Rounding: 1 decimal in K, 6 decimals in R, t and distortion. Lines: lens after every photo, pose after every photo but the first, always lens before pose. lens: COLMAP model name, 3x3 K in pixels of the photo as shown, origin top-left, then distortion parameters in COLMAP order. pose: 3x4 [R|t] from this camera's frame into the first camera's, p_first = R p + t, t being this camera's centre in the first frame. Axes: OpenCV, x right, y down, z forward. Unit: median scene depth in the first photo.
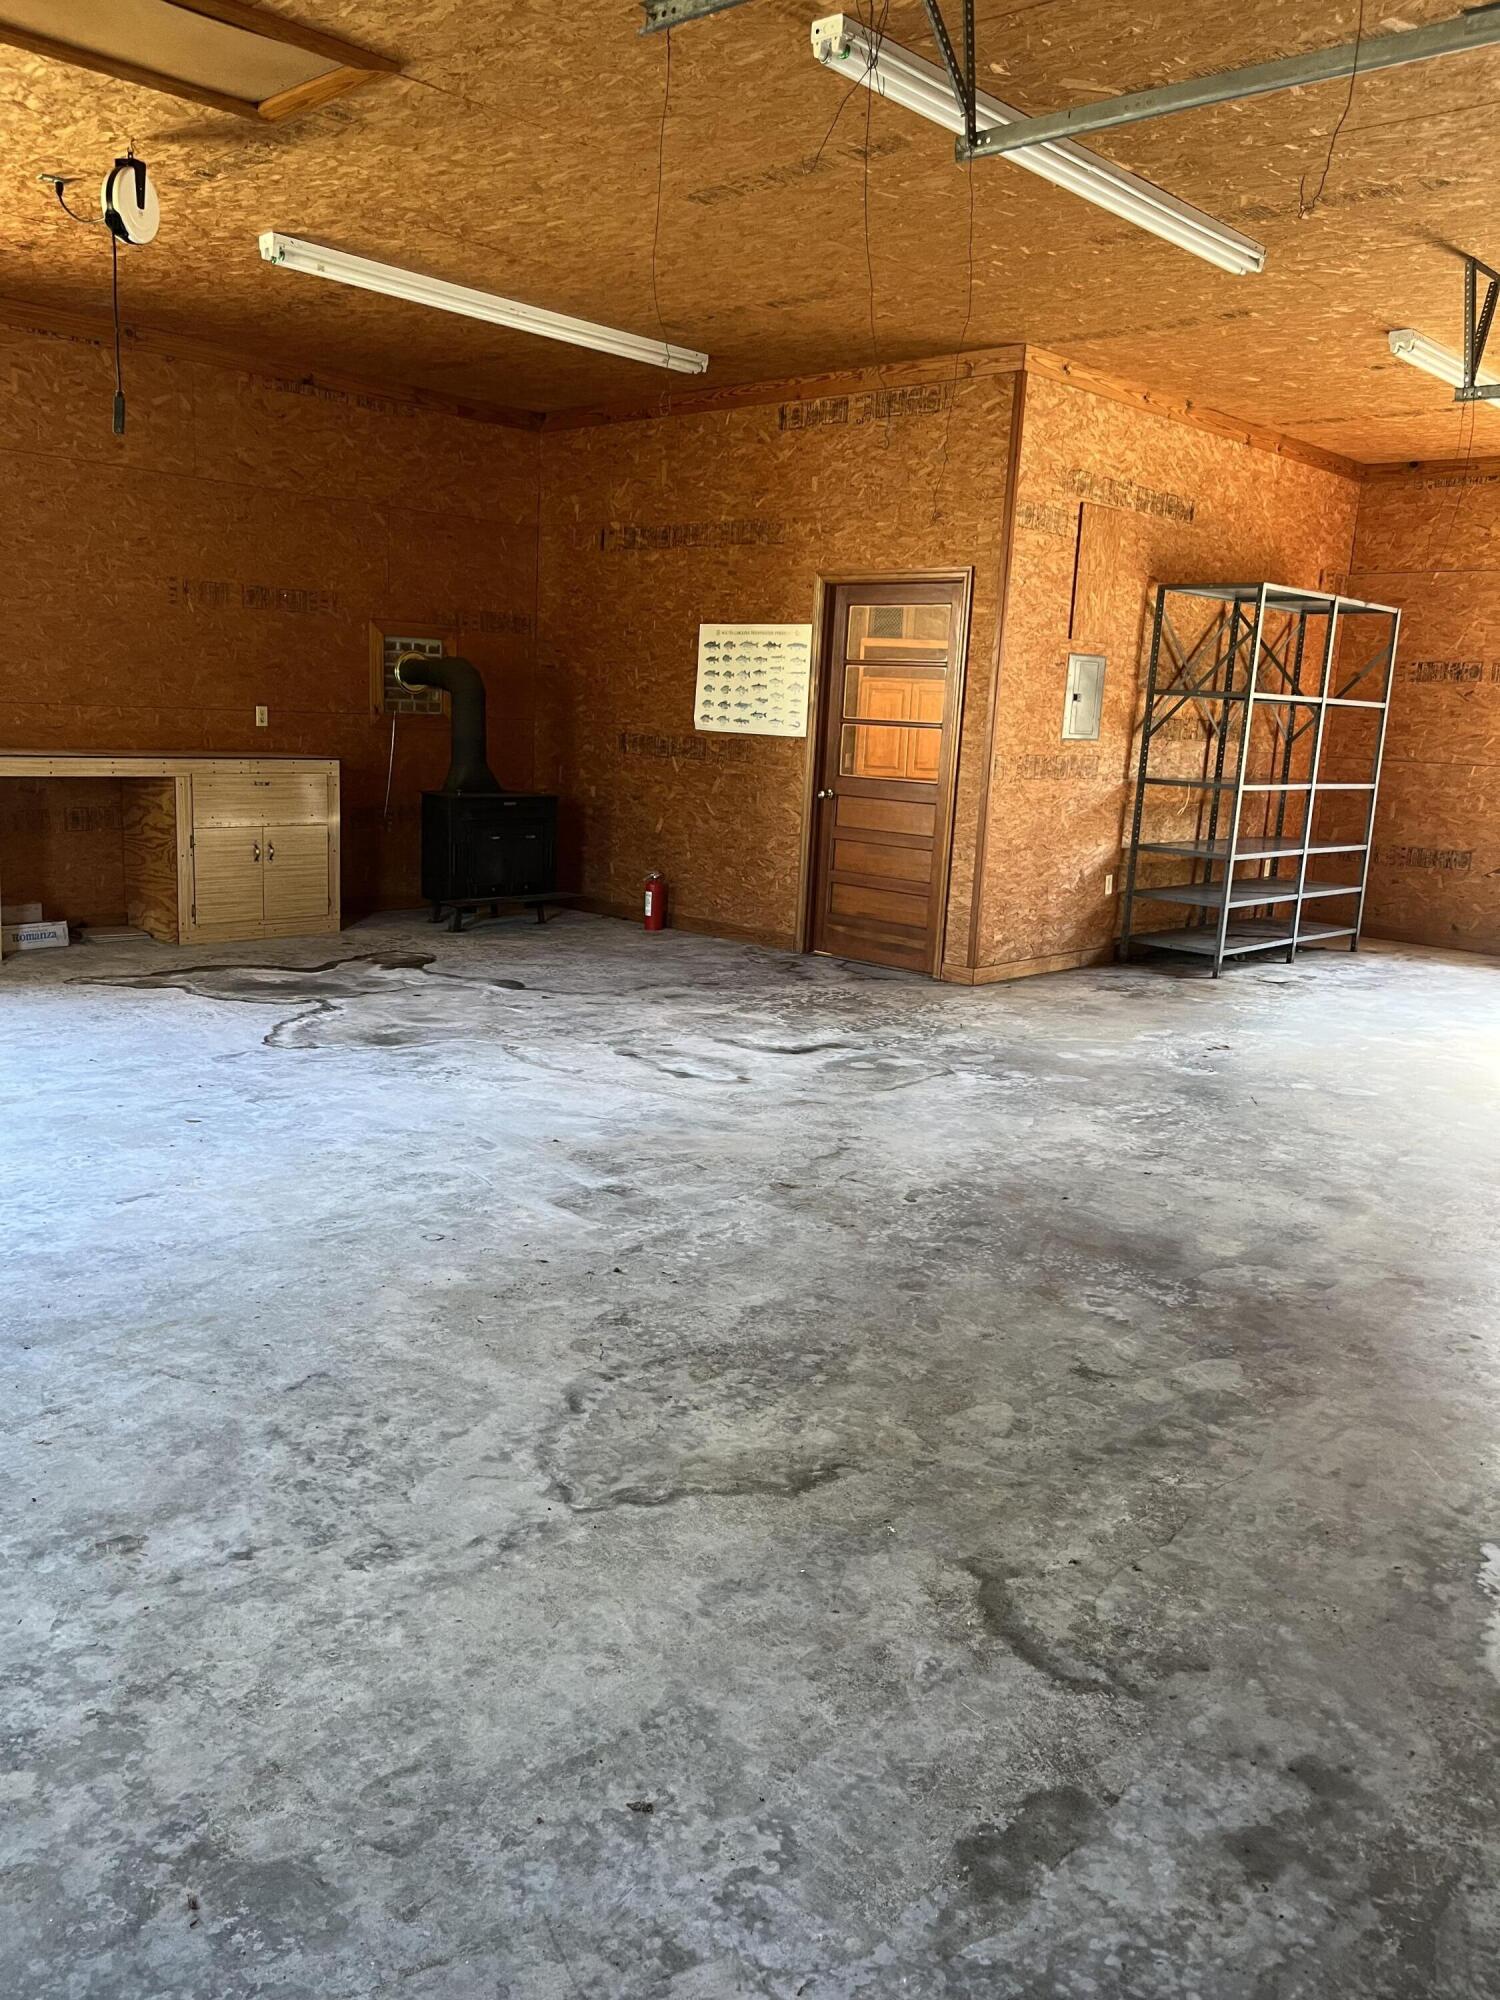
lens RADIAL K [[1539.3, 0, 749.9], [0, 1539.3, 999.7], [0, 0, 1]] dist [0.005595, 0.001254]
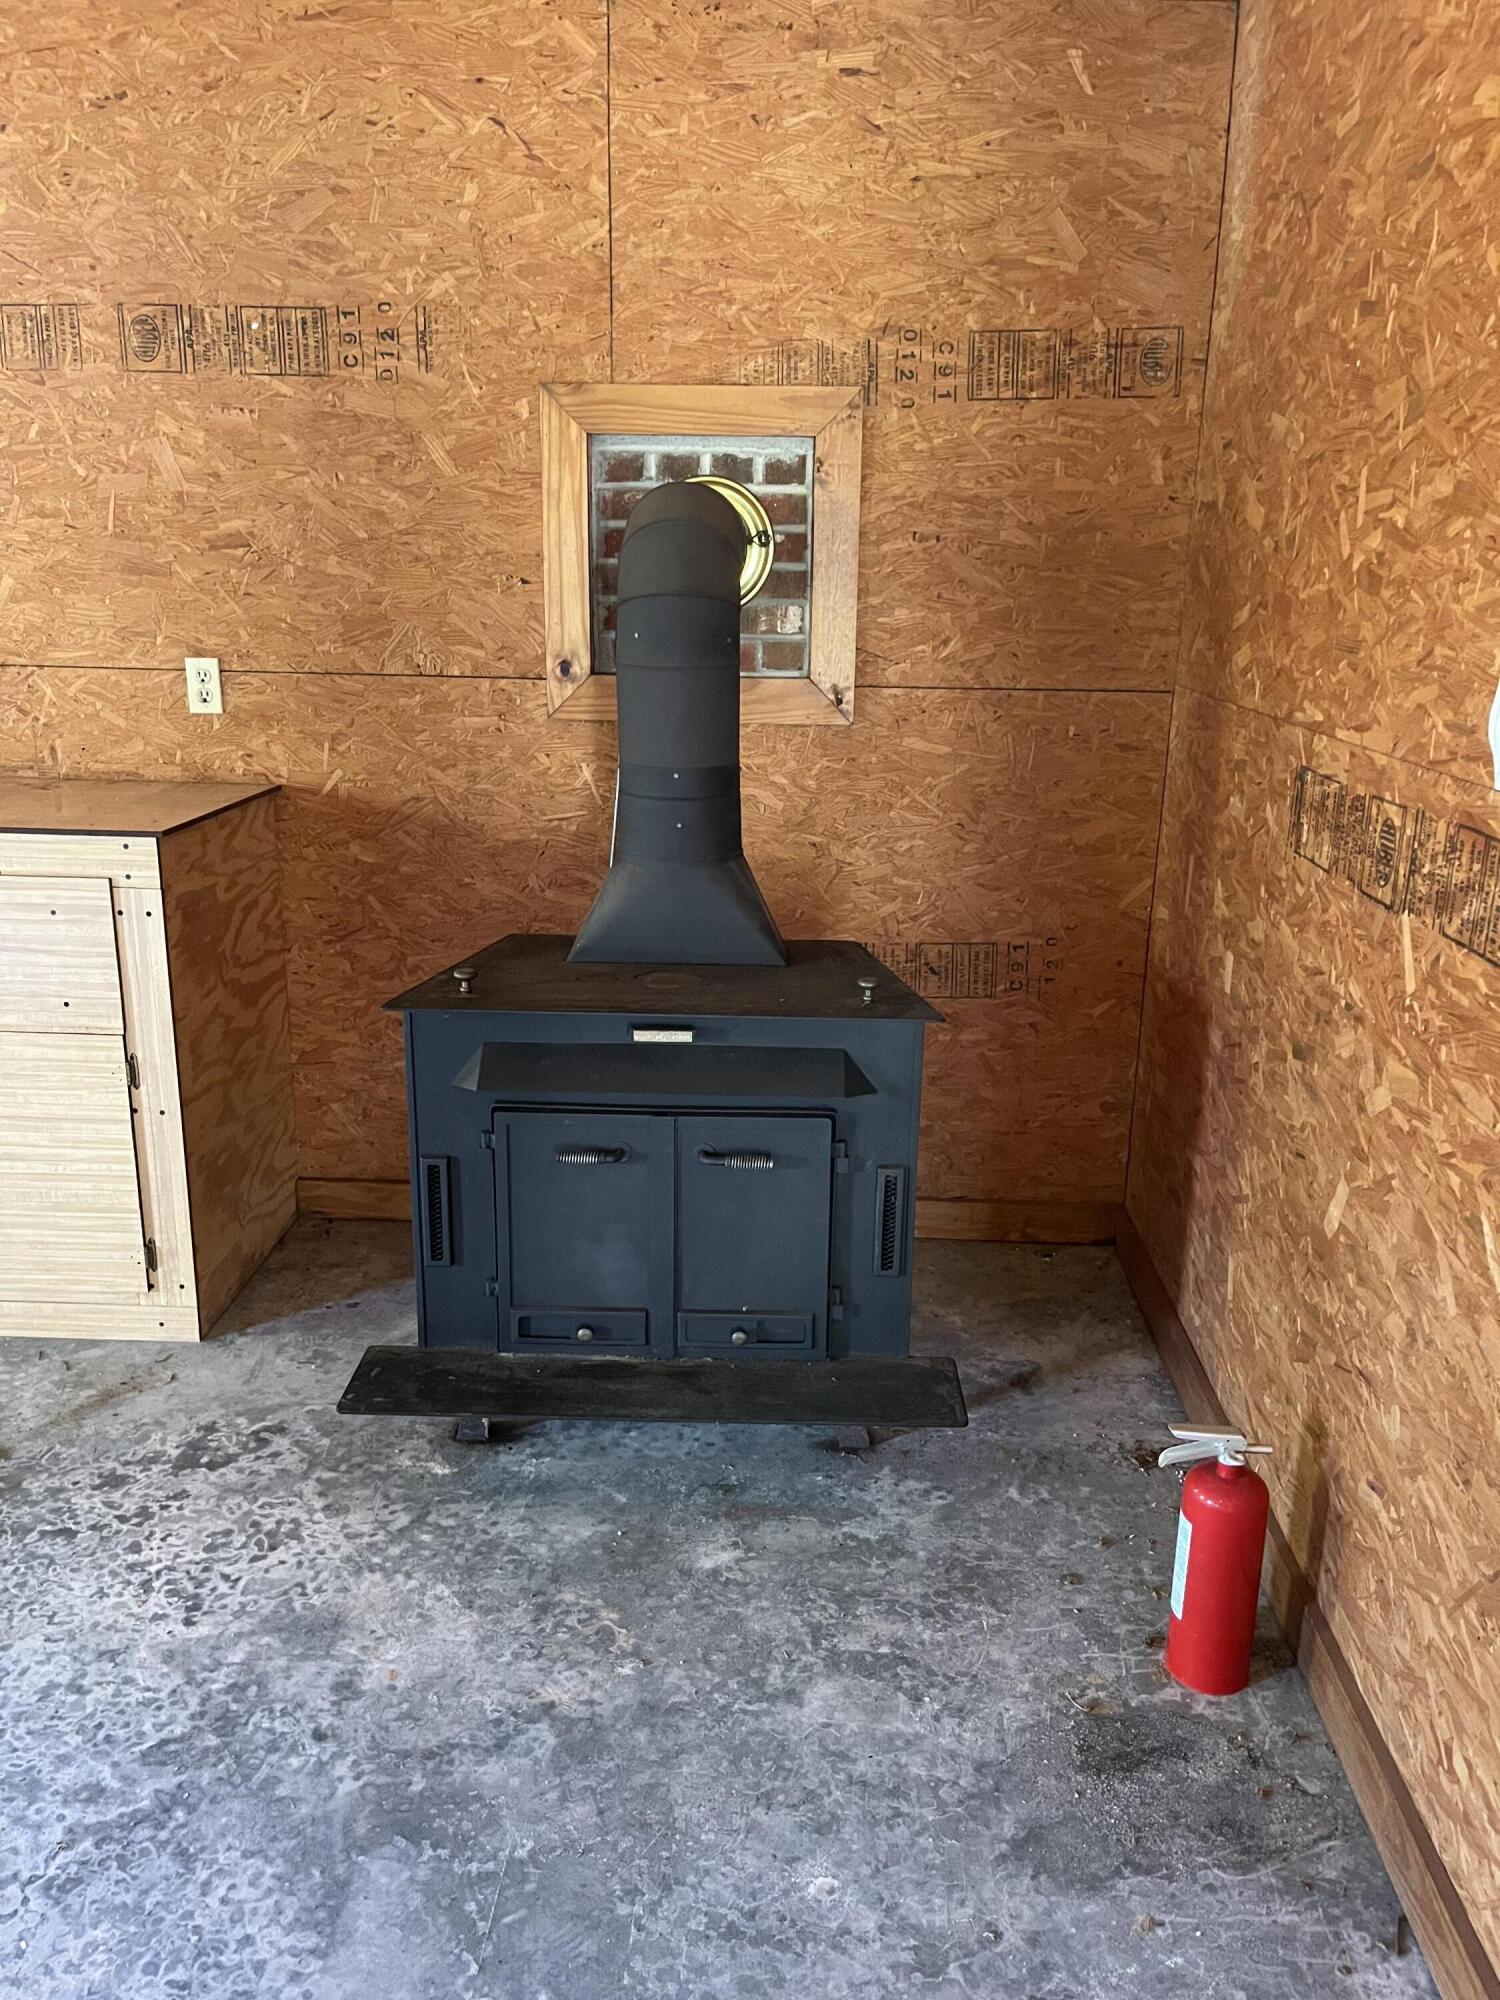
lens RADIAL K [[1539.3, 0, 753.2], [0, 1539.3, 1004.9], [0, 0, 1]] dist [0.005595, 0.001254]
pose [[0.678192, 0.158917, -0.717496, 0.036586], [-0.132785, 0.986768, 0.093047, -0.160563], [0.722789, 0.032169, 0.690320, 0.843670]]
